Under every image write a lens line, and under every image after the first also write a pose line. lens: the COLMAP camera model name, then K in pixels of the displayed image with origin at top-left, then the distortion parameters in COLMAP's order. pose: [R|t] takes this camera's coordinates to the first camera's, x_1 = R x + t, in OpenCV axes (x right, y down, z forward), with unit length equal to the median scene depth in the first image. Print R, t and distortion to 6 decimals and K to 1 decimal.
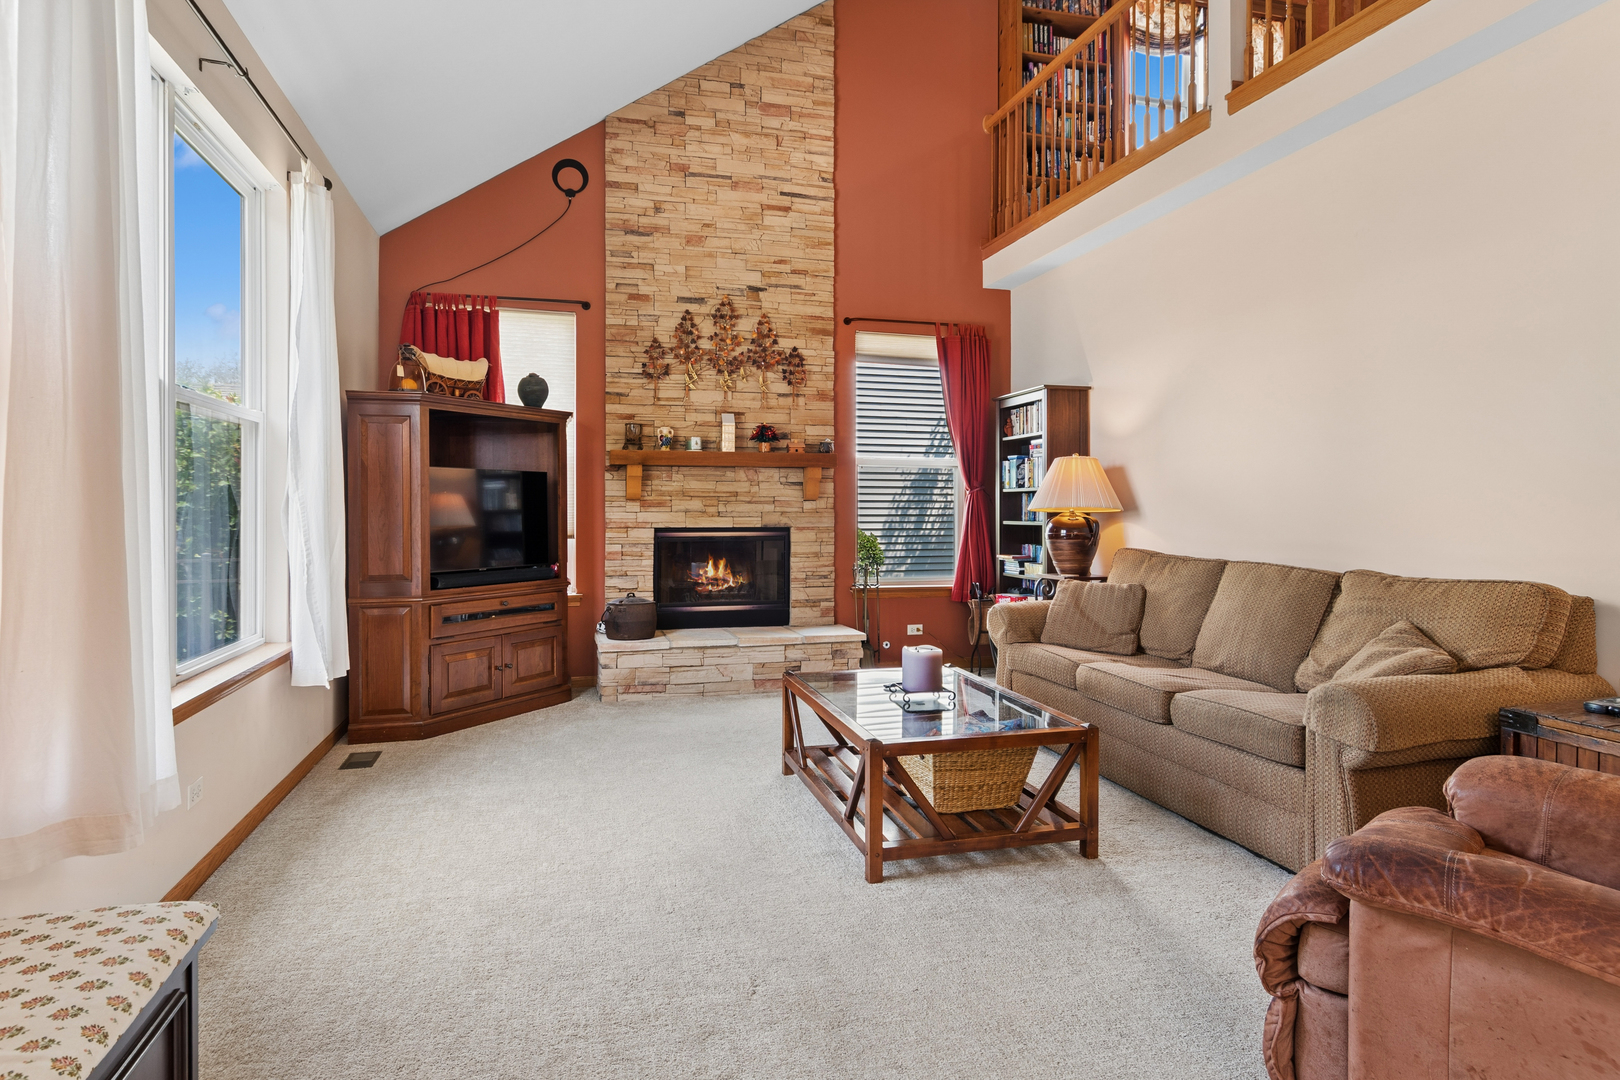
lens RADIAL K [[871.5, 0, 812.1], [0, 871.5, 531.9], [0, 0, 1]] dist [0.002036, 0.001123]
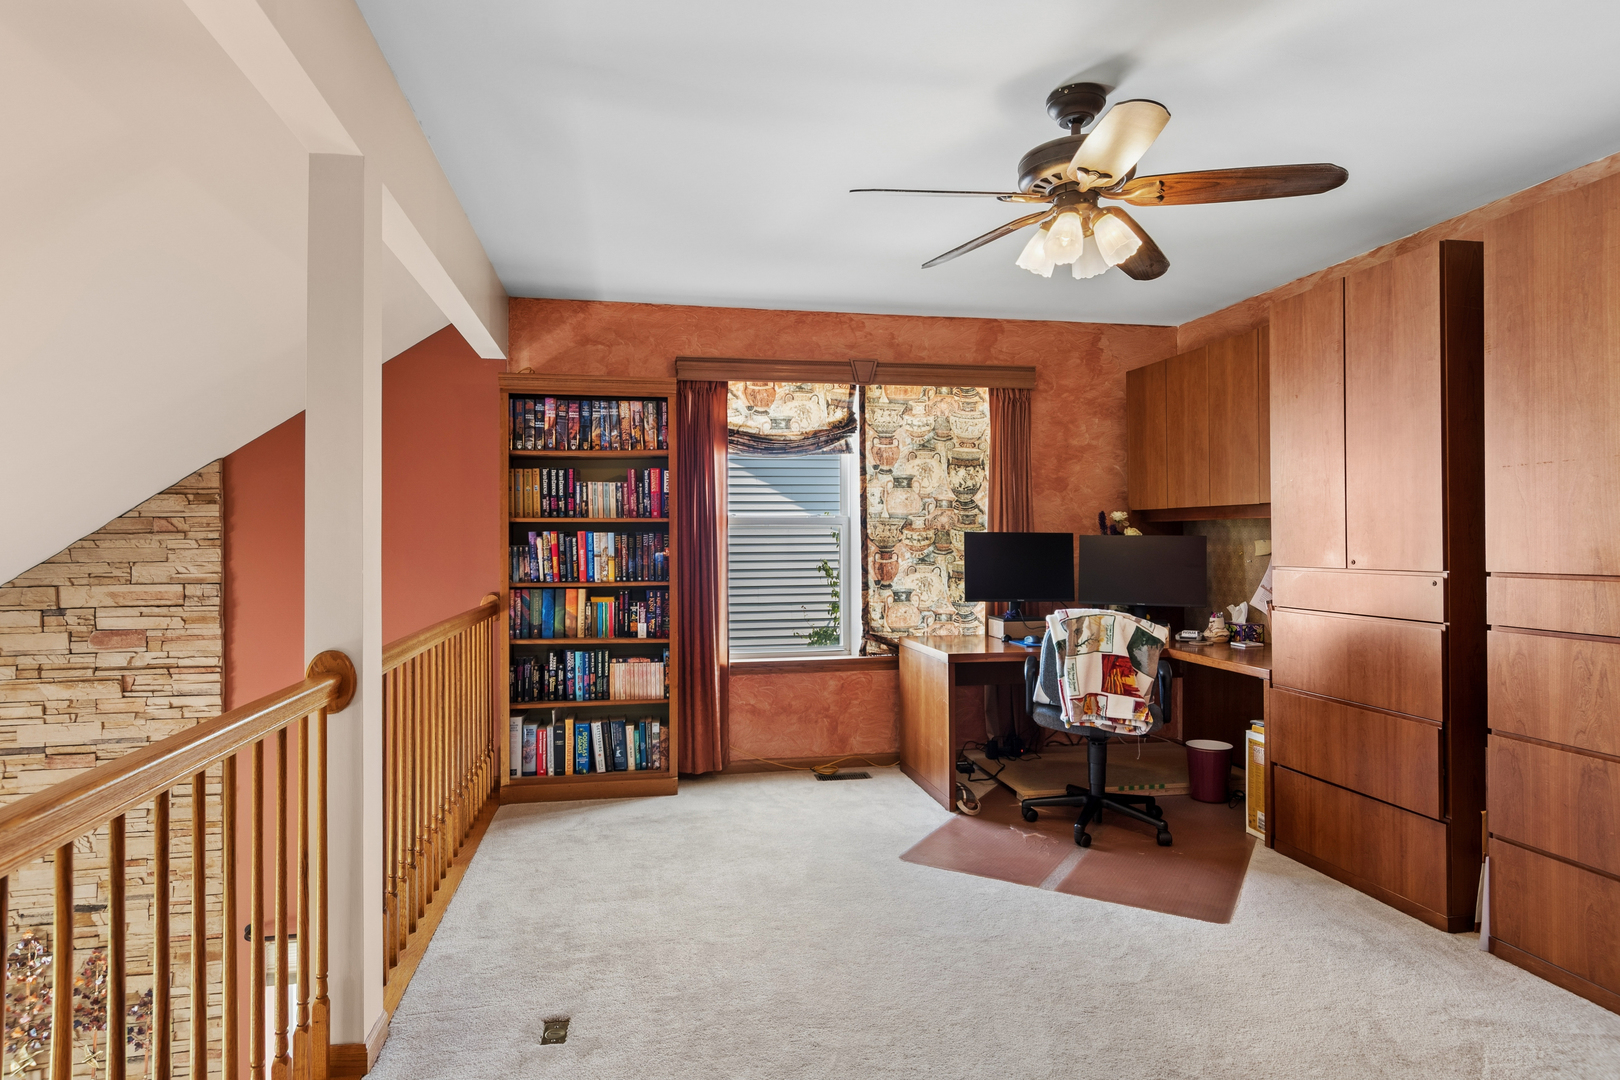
lens RADIAL K [[871.5, 0, 805.8], [0, 871.5, 538.4], [0, 0, 1]] dist [0.002036, 0.001123]
pose [[0.994657, -0.006103, -0.103053, 0.547849], [0.003959, 0.999772, -0.021000, -0.541253], [0.103158, 0.020480, 0.994454, 0.383386]]
